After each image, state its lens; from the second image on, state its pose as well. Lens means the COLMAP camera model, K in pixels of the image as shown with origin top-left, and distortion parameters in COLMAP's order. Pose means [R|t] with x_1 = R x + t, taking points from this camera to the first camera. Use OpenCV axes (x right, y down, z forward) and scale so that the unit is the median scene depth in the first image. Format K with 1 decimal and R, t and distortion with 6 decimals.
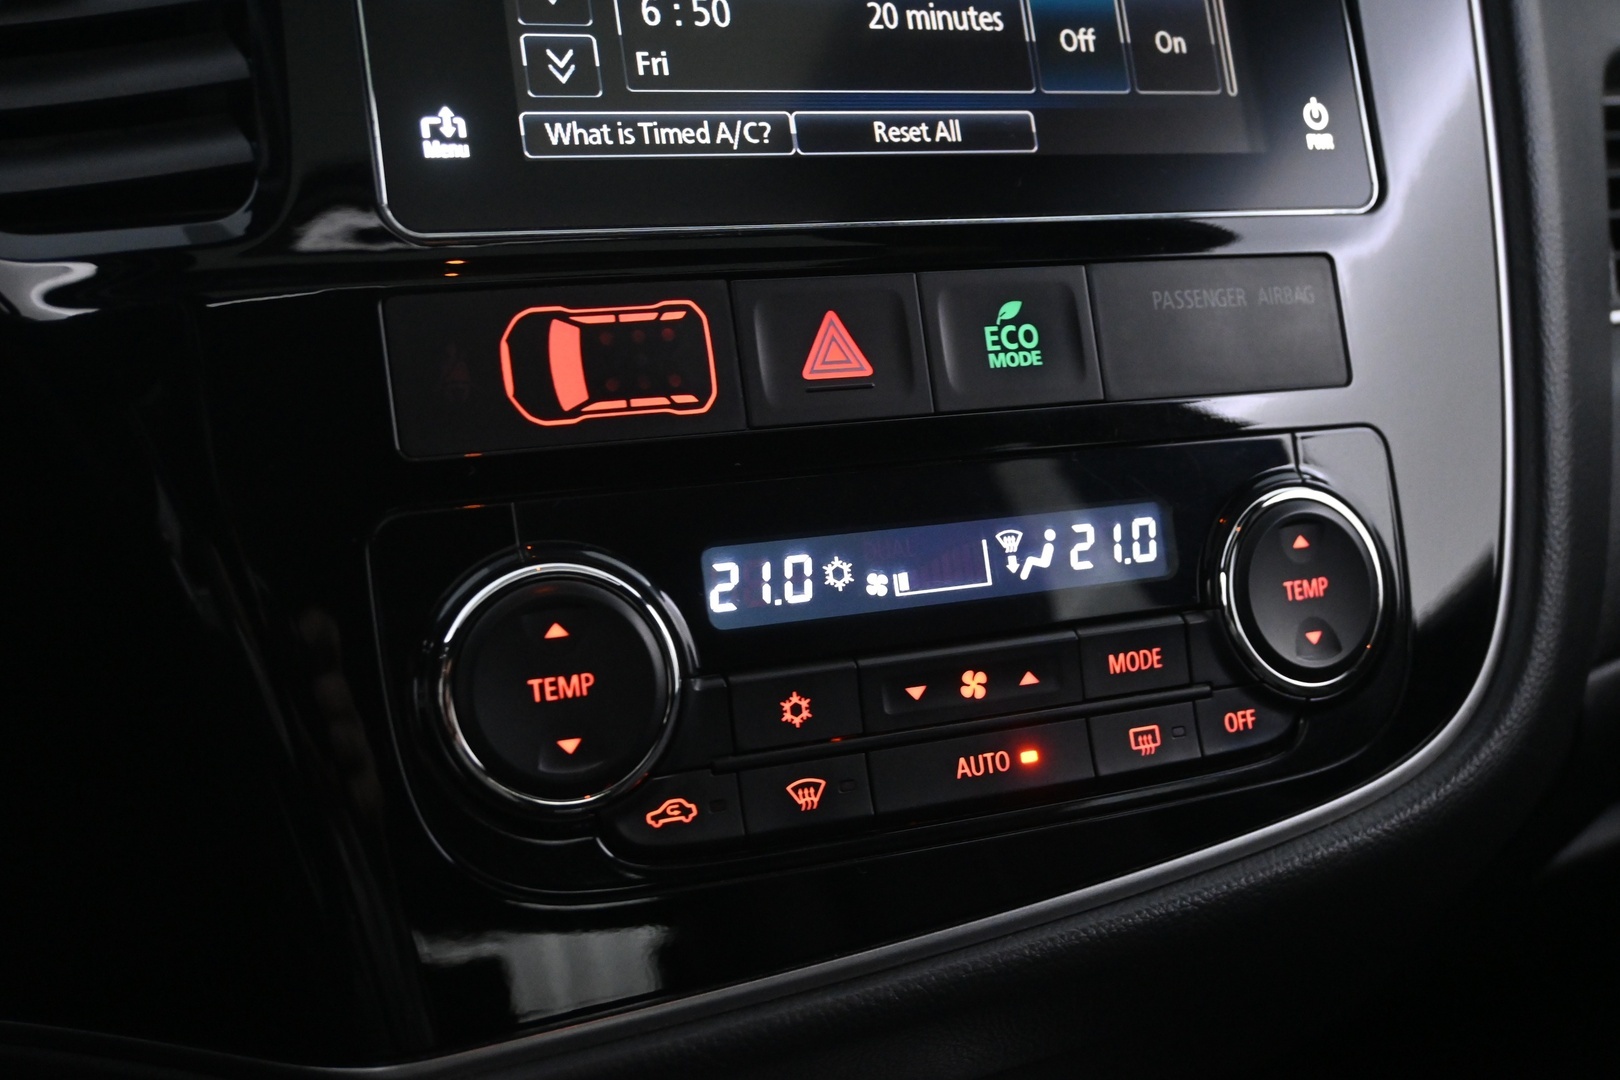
lens RADIAL K [[1927.7, 0, 810.0], [0, 1927.7, 540.0], [0, 0, 1]] dist [0.014409, -0.015788]
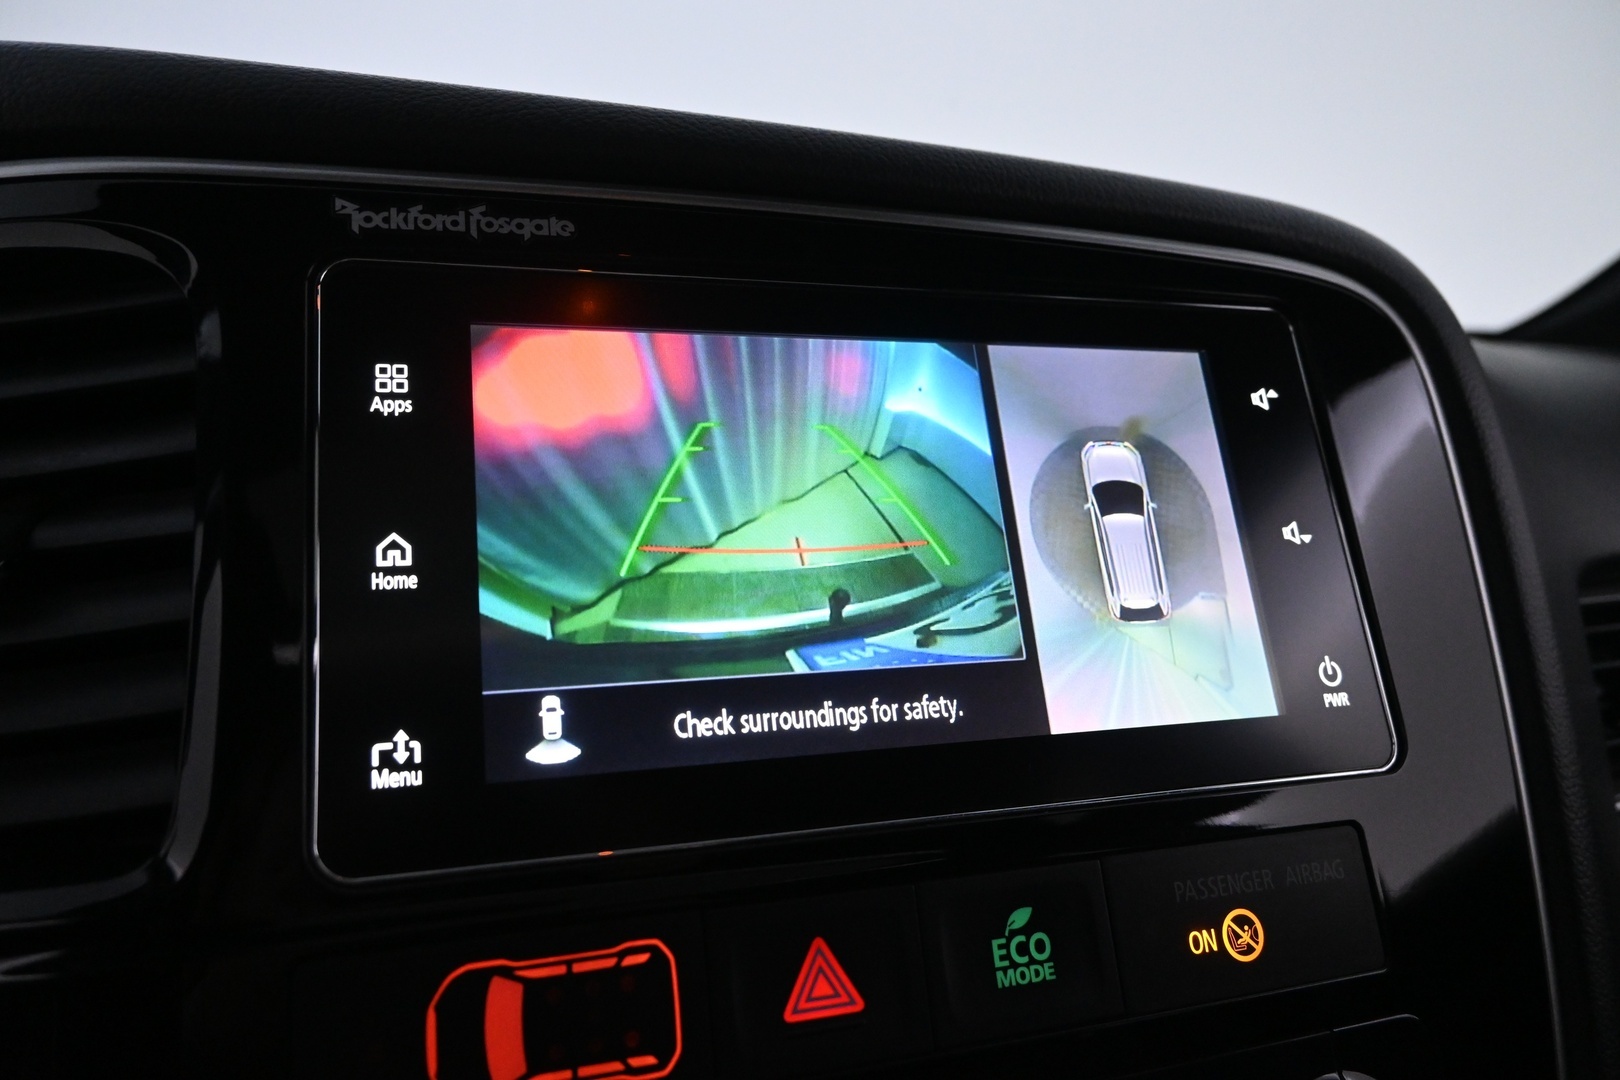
lens RADIAL K [[1138.6, 0, 812.2], [0, 1138.6, 534.8], [0, 0, 1]] dist [-0.001234, -0.003213]
pose [[0.994188, 0.000089, -0.107662, 0.064739], [-0.018370, 0.985477, -0.168815, -0.211678], [0.106083, 0.169812, 0.979750, 0.428271]]
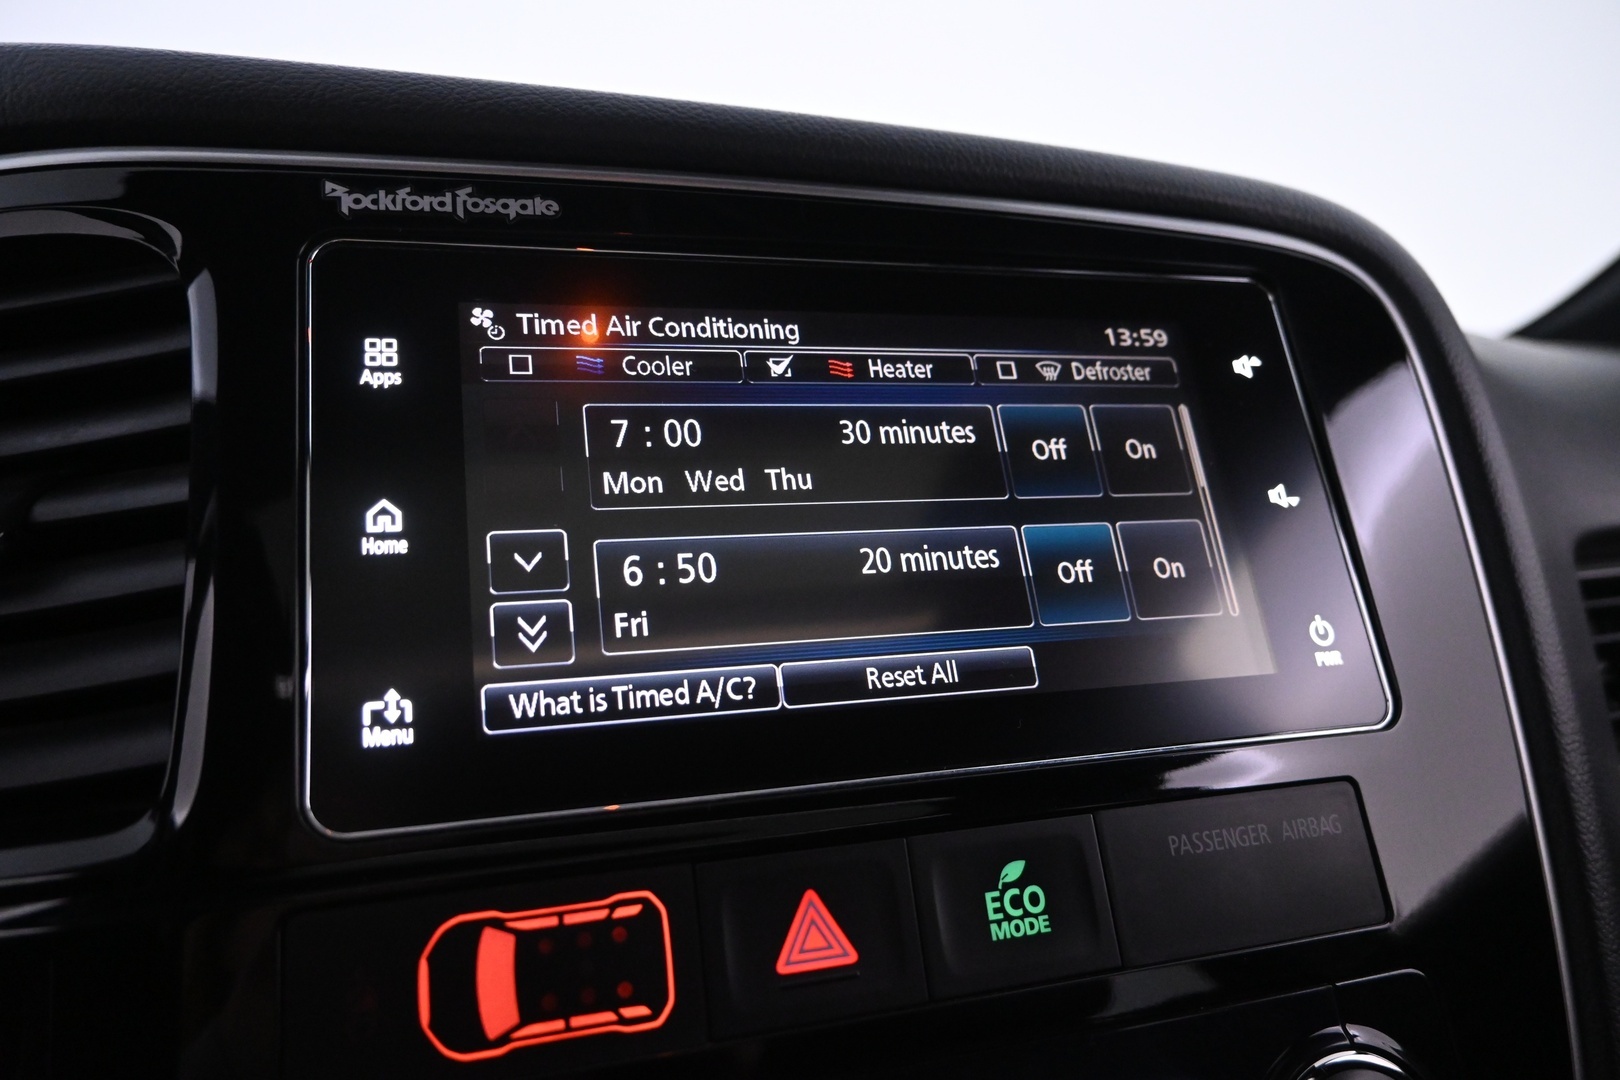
lens RADIAL K [[1138.6, 0, 812.2], [0, 1138.6, 534.8], [0, 0, 1]] dist [-0.001234, -0.003213]
pose [[0.992391, -0.029790, -0.119471, 0.079916], [0.004661, 0.978684, -0.205318, -0.169513], [0.123041, 0.203199, 0.971376, 0.430468]]
